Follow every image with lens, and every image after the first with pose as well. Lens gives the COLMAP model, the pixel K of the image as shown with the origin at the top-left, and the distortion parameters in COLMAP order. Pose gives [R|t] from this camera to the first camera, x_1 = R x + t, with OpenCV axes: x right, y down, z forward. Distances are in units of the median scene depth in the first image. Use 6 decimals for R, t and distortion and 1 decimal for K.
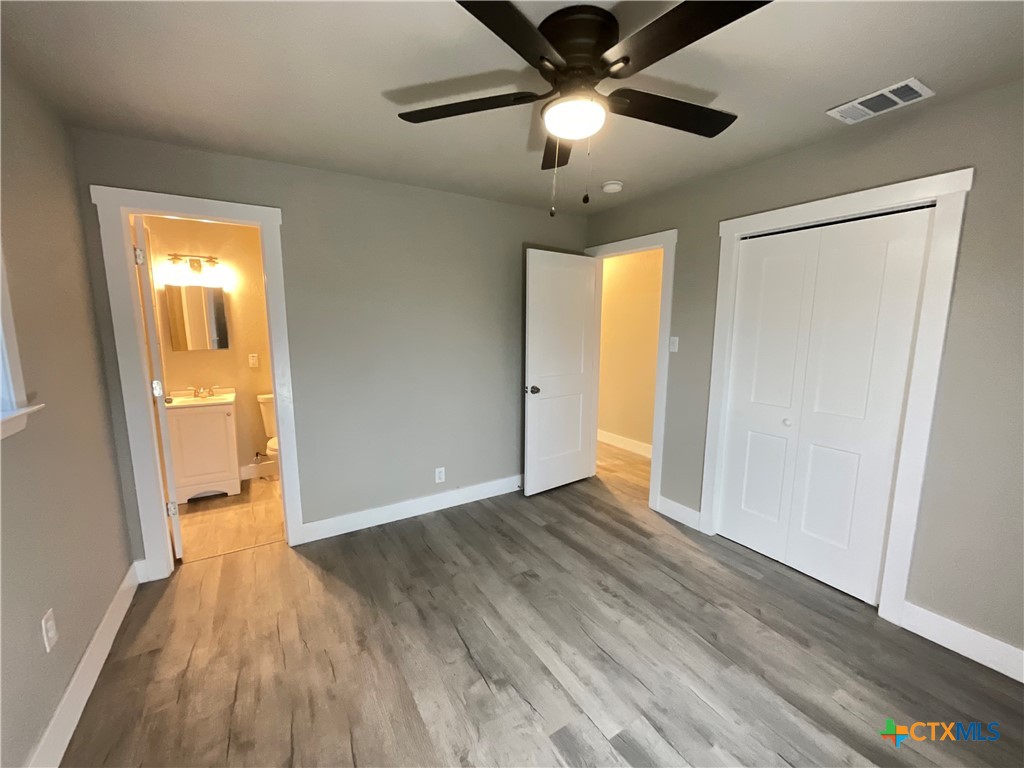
lens RADIAL K [[414.7, 0, 512.0], [0, 414.7, 384.0], [0, 0, 1]] dist [-0.001240, 0.000289]
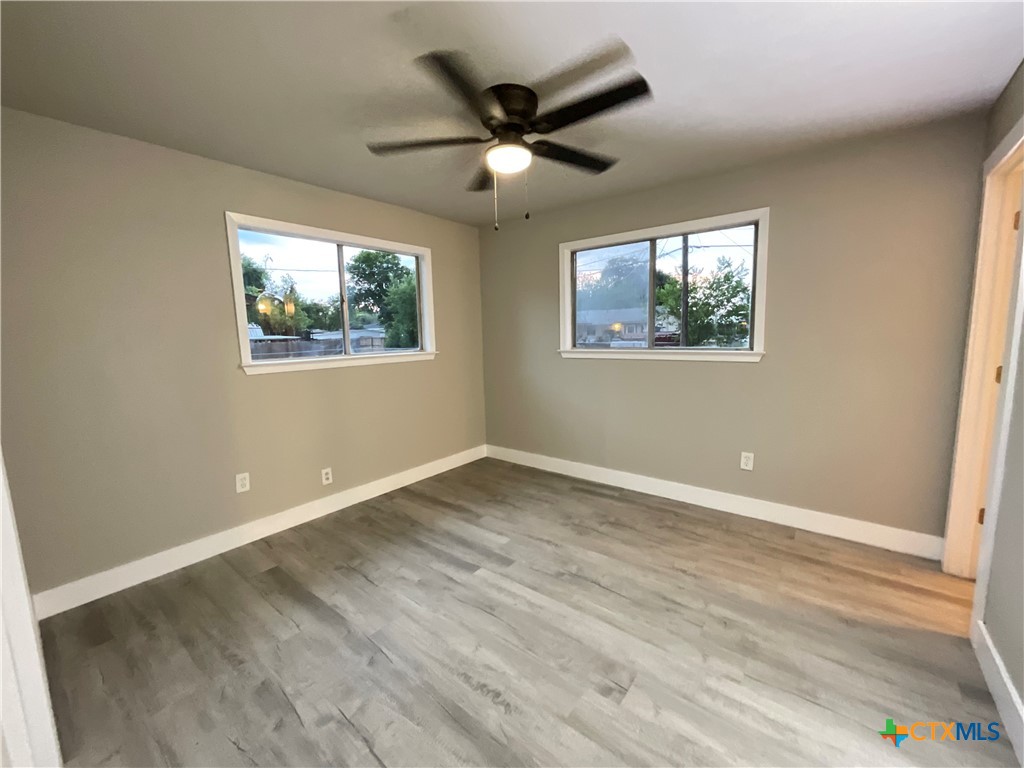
lens RADIAL K [[414.7, 0, 512.0], [0, 414.7, 384.0], [0, 0, 1]] dist [-0.001240, 0.000289]
pose [[-0.940733, 0.062072, -0.333419, 0.480233], [-0.025727, 0.967215, 0.252653, -0.199235], [0.338171, 0.246257, -0.908294, 1.814586]]
